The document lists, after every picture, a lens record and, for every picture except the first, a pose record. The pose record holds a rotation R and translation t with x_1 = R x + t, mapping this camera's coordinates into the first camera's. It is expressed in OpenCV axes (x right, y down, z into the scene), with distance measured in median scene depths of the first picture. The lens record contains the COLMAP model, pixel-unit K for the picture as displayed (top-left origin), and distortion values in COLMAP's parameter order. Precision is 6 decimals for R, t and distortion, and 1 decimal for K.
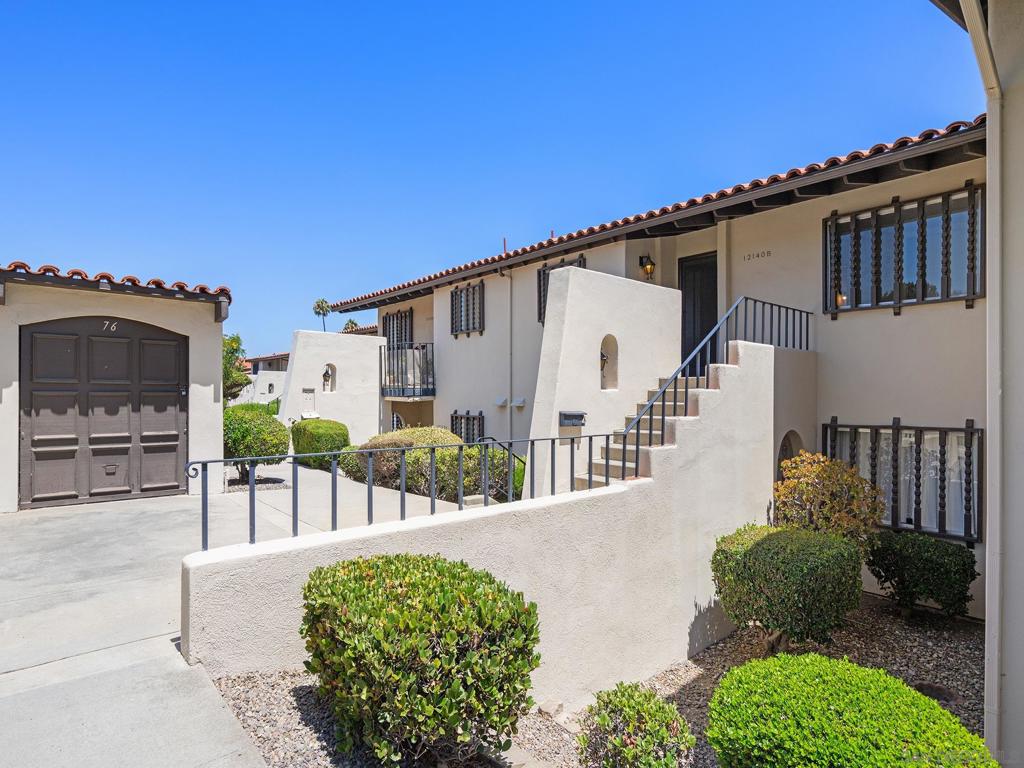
lens RADIAL K [[562.6, 0, 509.5], [0, 562.6, 393.1], [0, 0, 1]] dist [0.001108, 0.000072]
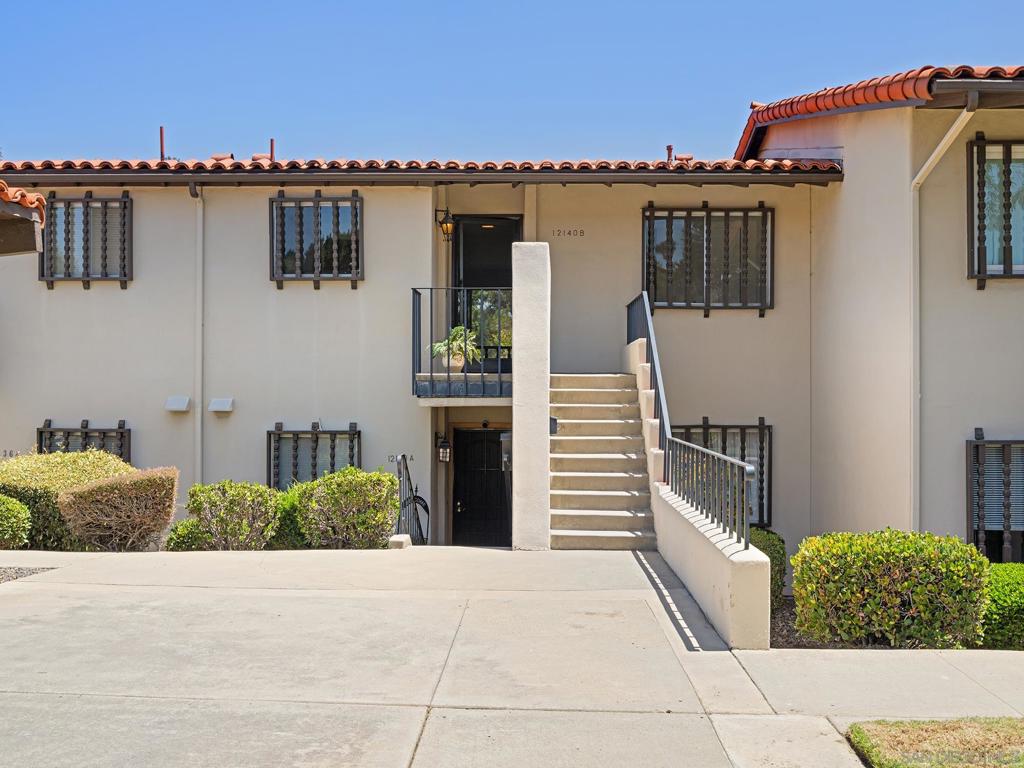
lens RADIAL K [[1034.7, 0, 512.9], [0, 1034.7, 384.2], [0, 0, 1]] dist [-0.006191, 0.000000]
pose [[0.663126, 0.004723, 0.748493, -0.725496], [-0.006774, 0.999977, -0.000309, -0.009799], [-0.748477, -0.004865, 0.663143, 0.007633]]
